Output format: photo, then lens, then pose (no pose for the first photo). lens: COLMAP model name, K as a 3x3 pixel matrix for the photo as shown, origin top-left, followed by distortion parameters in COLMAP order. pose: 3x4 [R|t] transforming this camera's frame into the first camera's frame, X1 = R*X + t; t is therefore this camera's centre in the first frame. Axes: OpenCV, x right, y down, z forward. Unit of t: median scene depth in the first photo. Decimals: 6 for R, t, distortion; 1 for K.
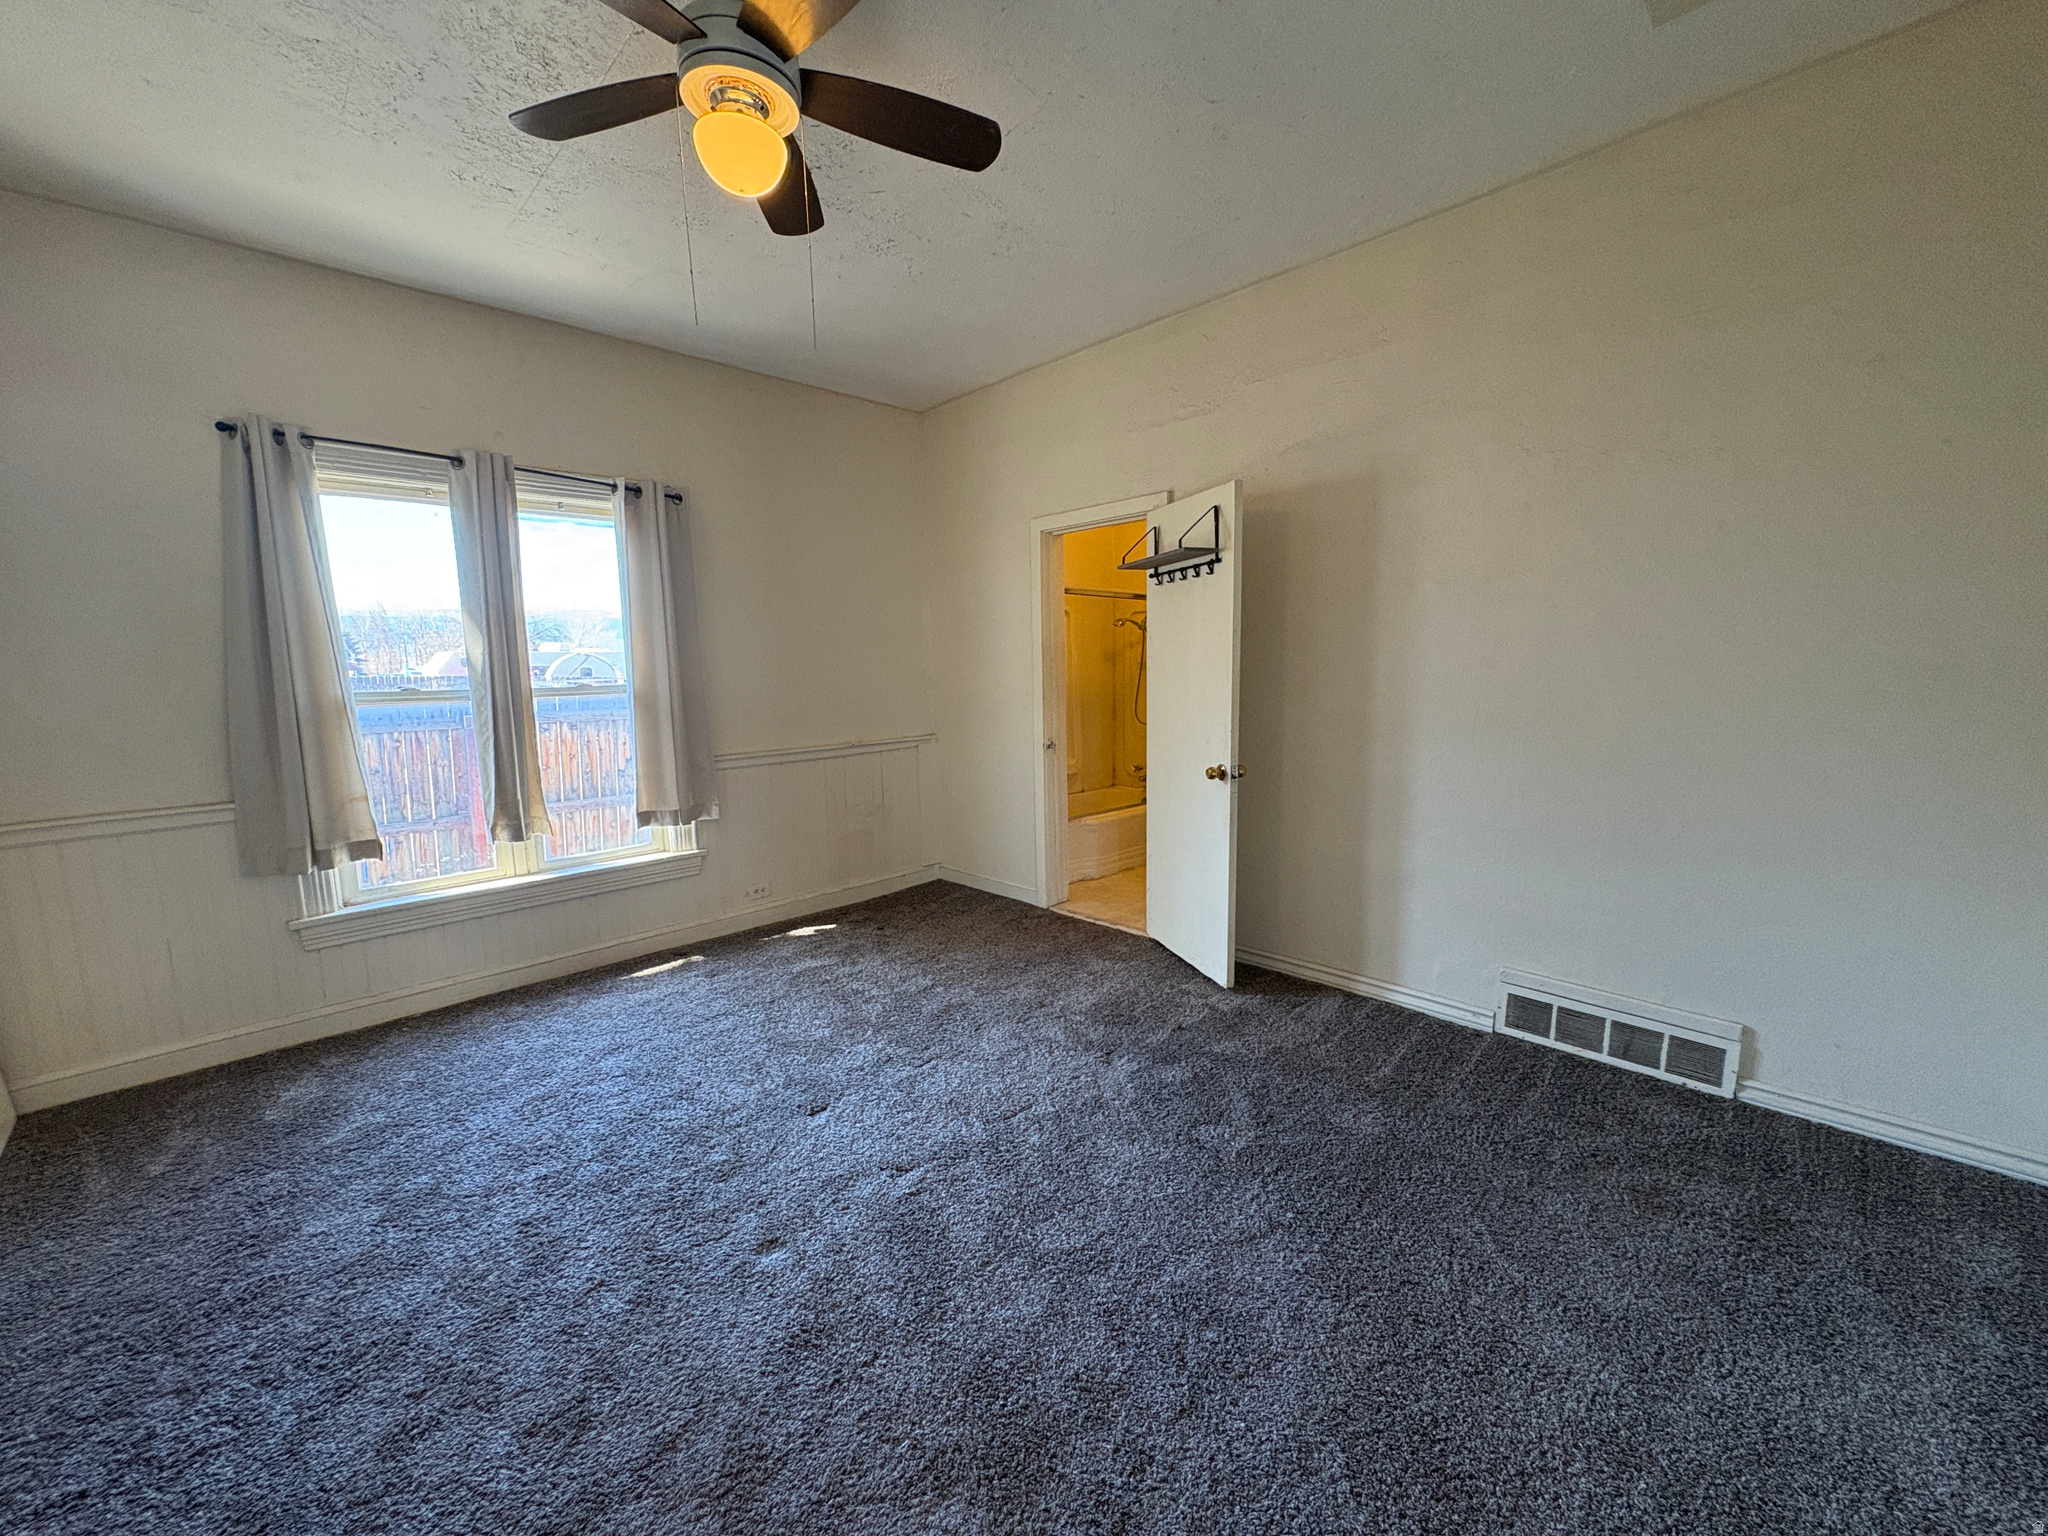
lens RADIAL K [[812.2, 0, 1020.6], [0, 812.2, 769.3], [0, 0, 1]] dist [0.000298, 0.000166]
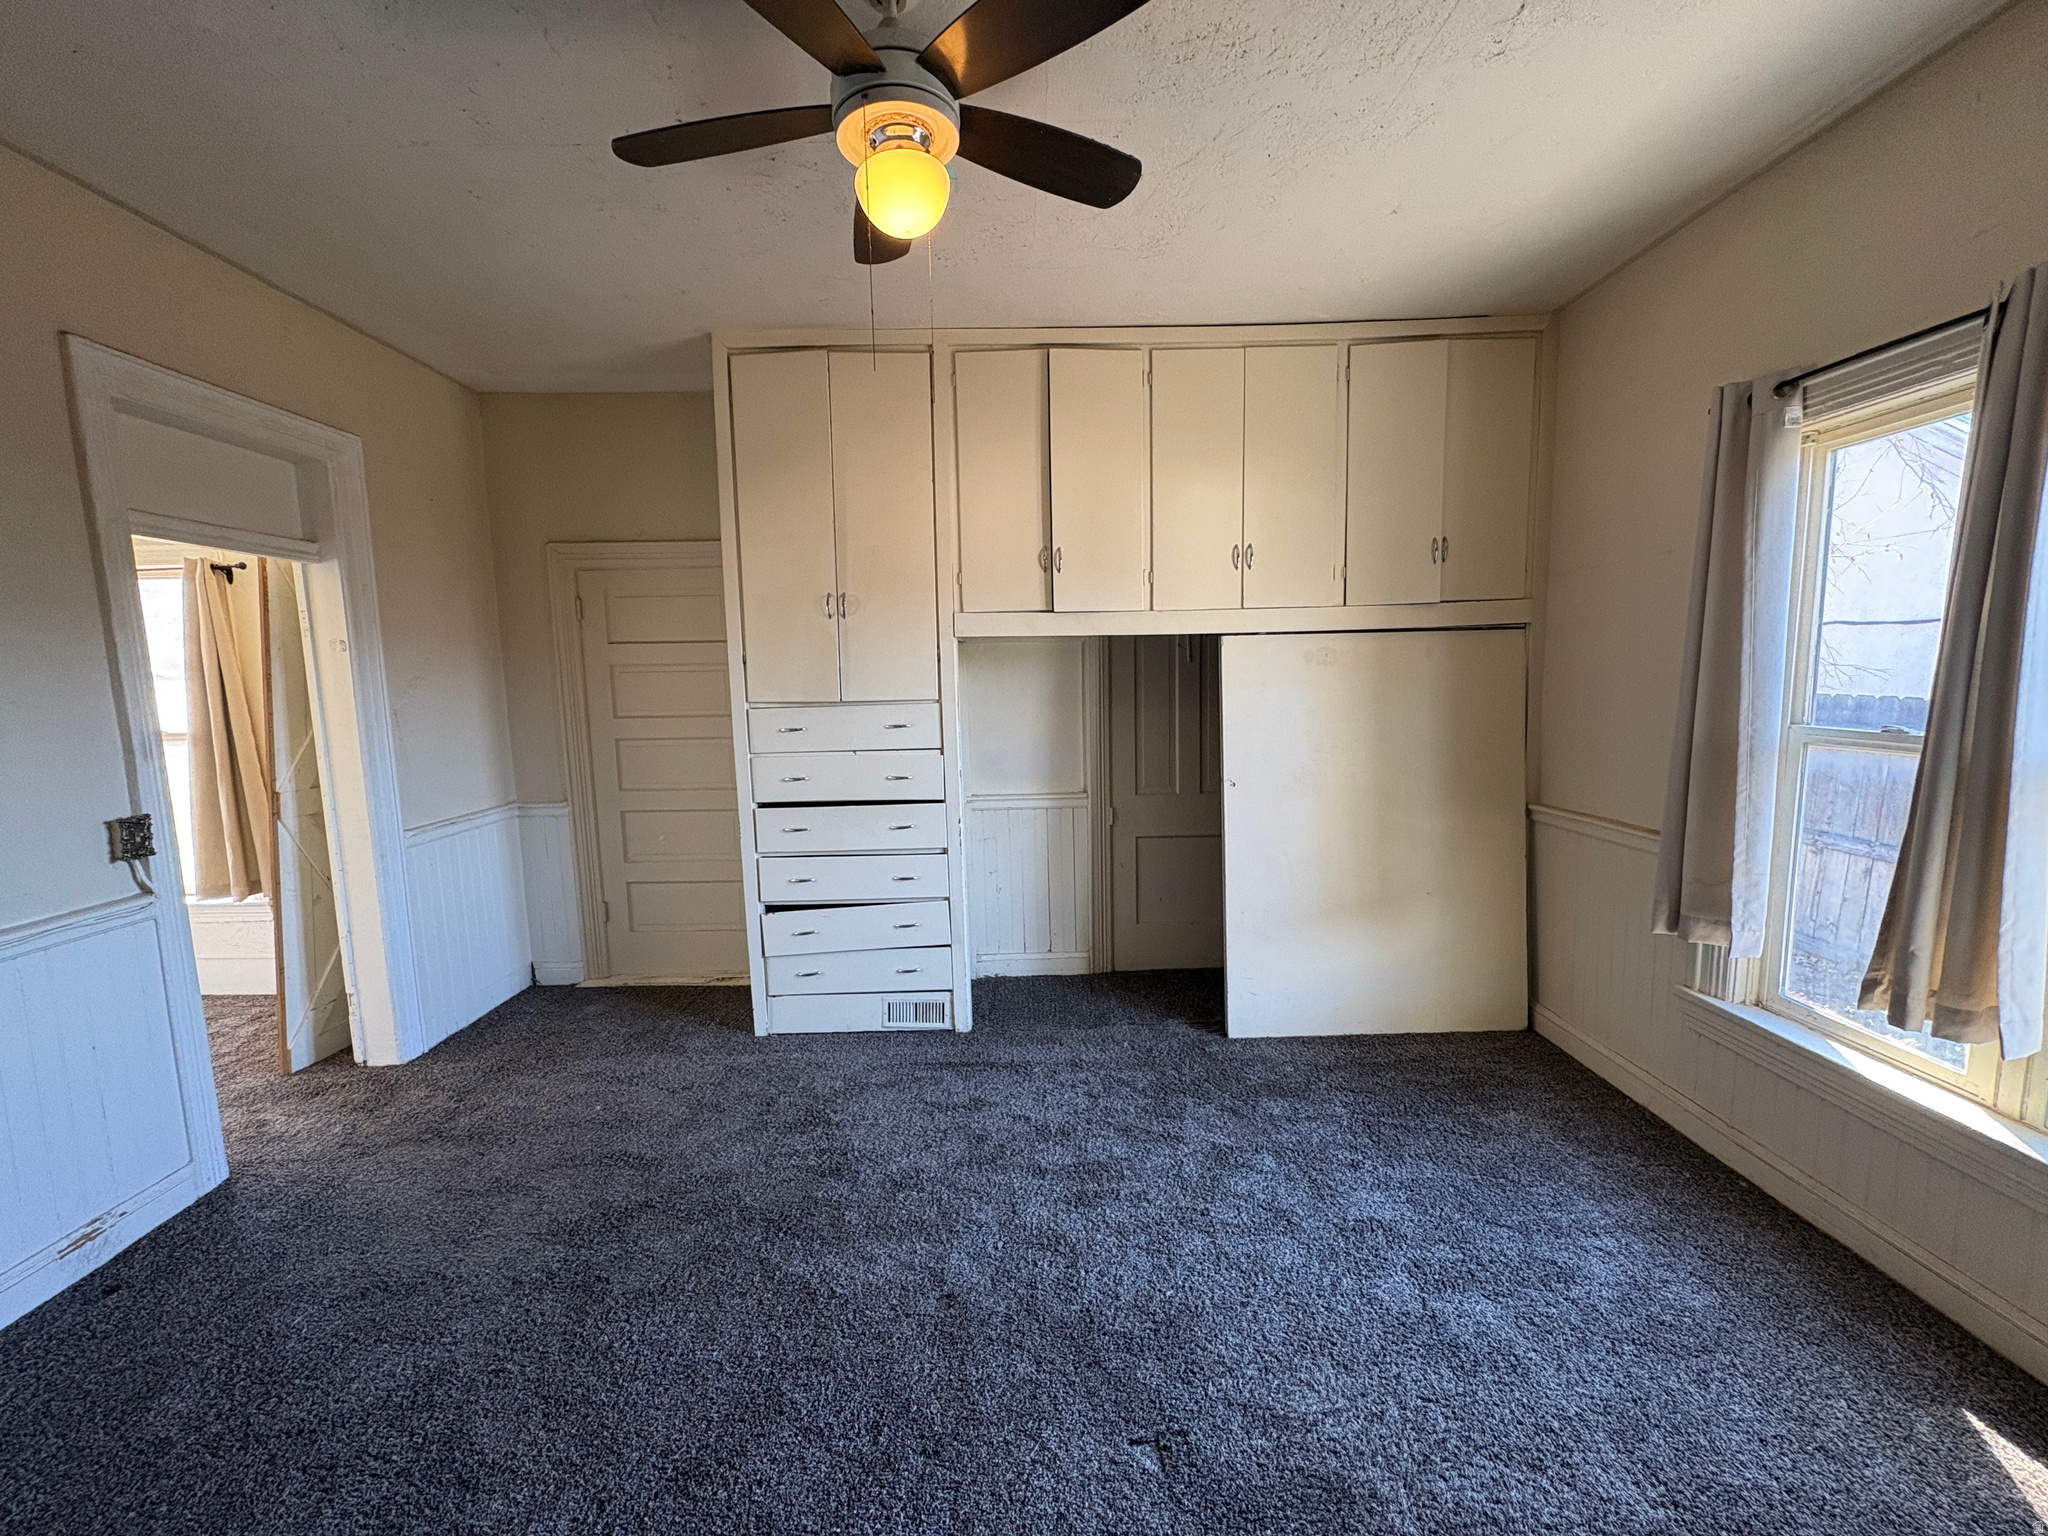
lens RADIAL K [[812.2, 0, 1026.7], [0, 812.2, 767.0], [0, 0, 1]] dist [0.000298, 0.000166]
pose [[-0.696167, 0.114657, -0.708664, 0.151813], [-0.060263, 0.974345, 0.216842, -0.167727], [0.715346, 0.193664, -0.671397, 0.955127]]
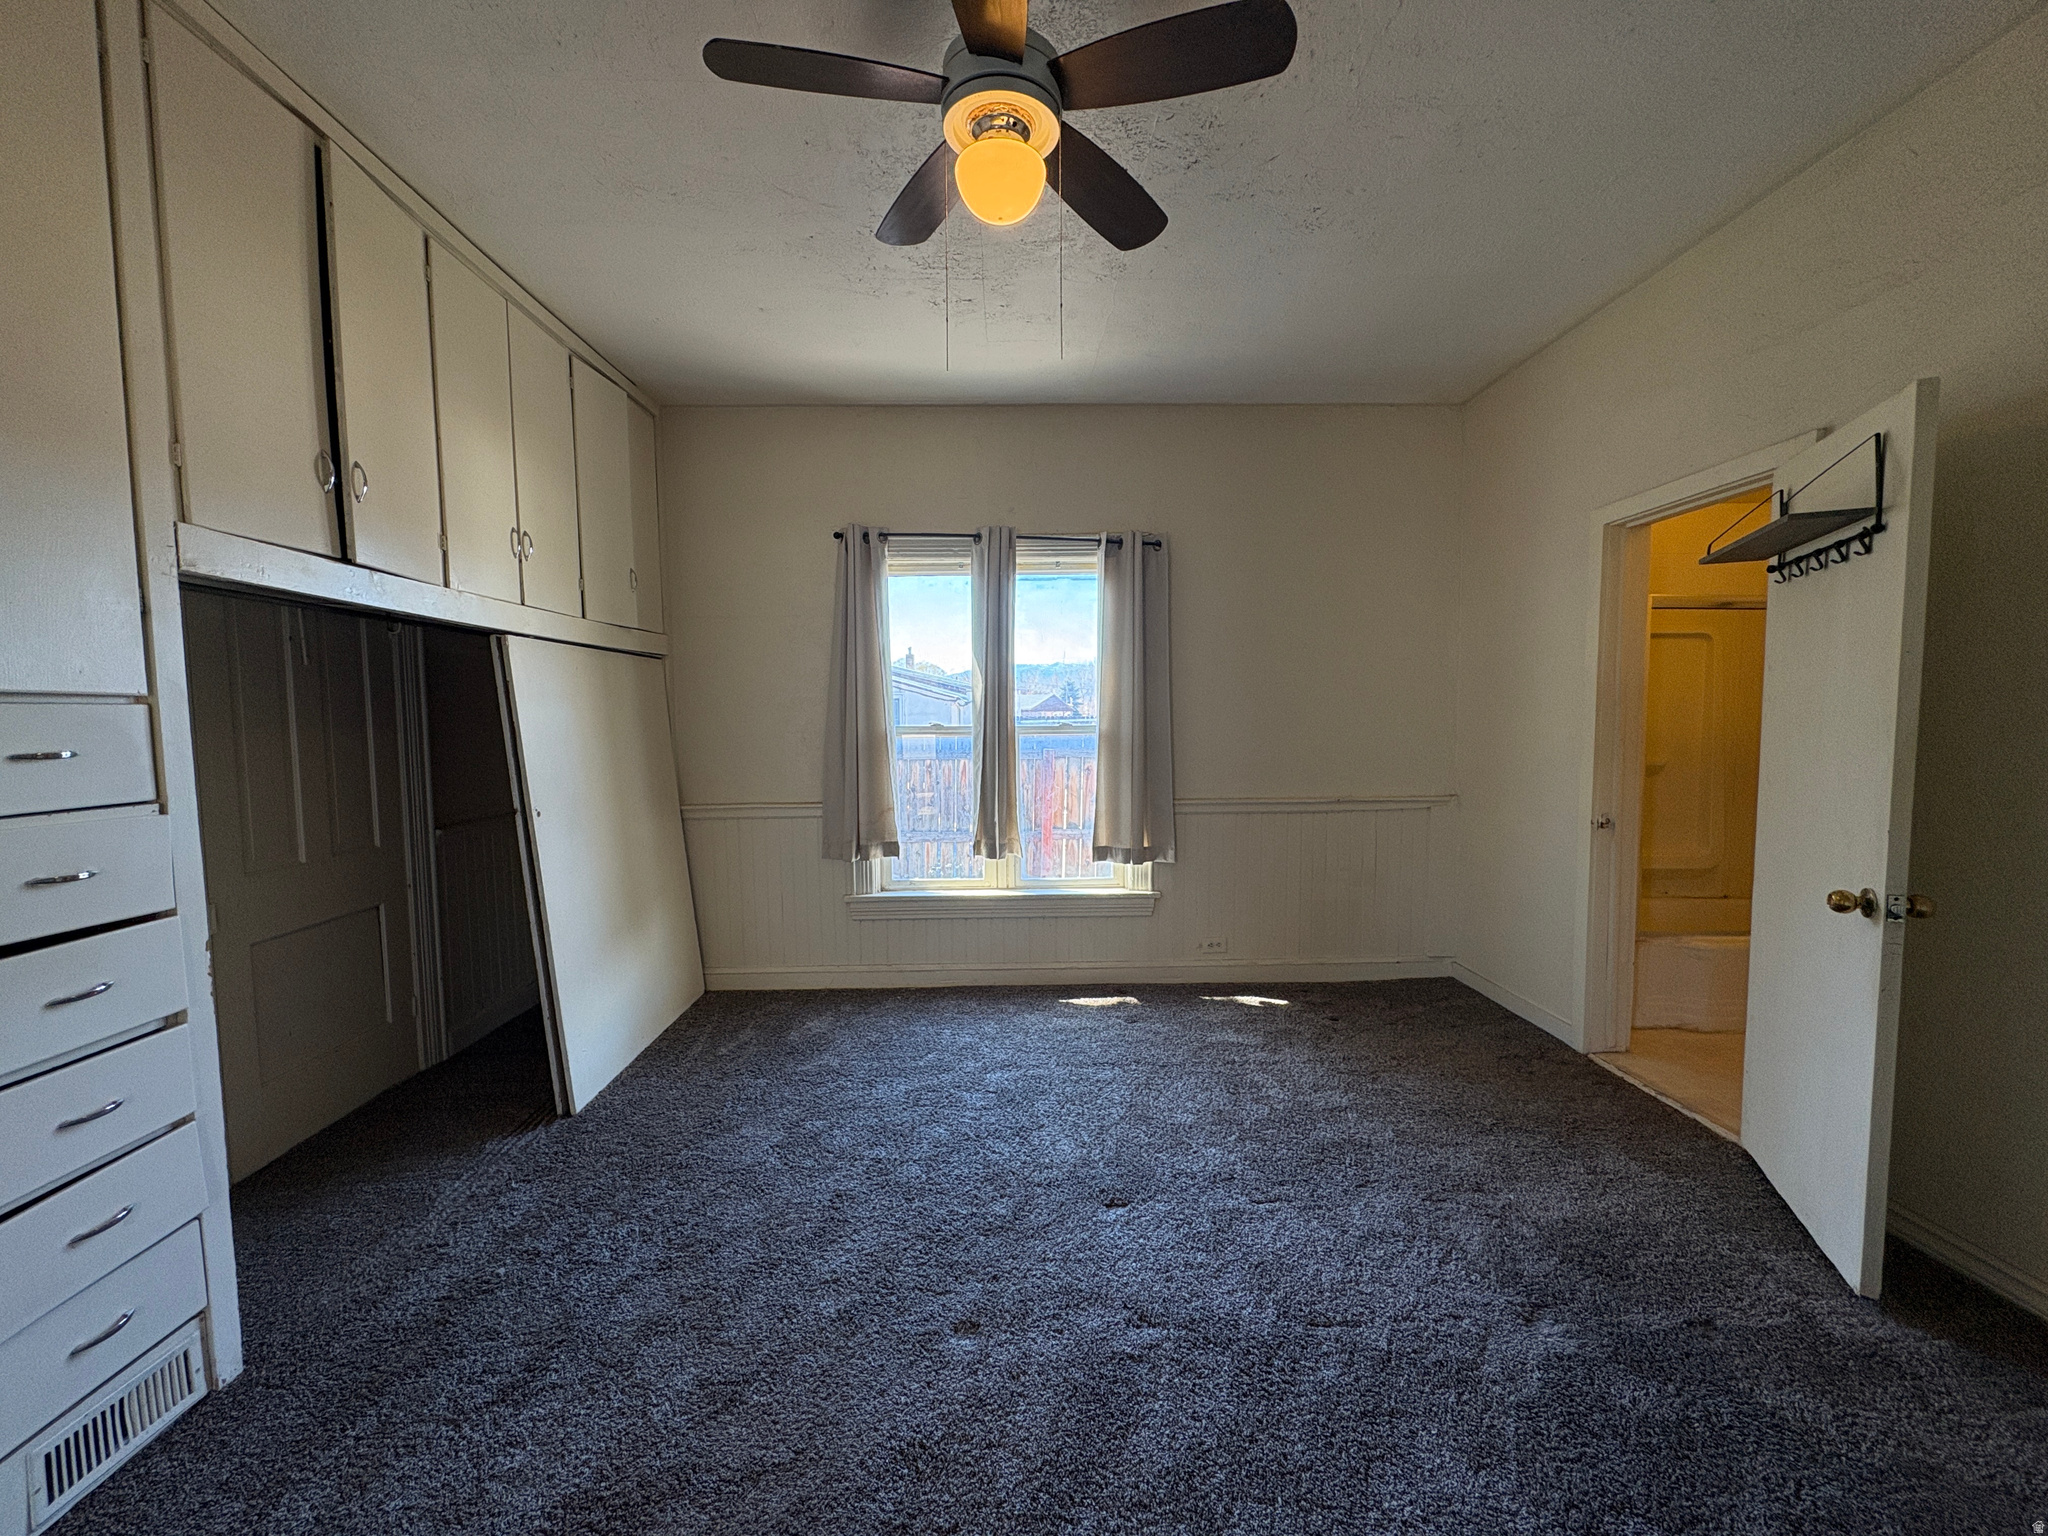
lens RADIAL K [[812.2, 0, 1026.4], [0, 812.2, 769.6], [0, 0, 1]] dist [0.000298, 0.000166]
pose [[0.730320, 0.058646, -0.680583, 0.198403], [-0.094834, 0.995365, -0.015993, -0.023544], [0.676491, 0.076222, 0.732496, 0.189427]]
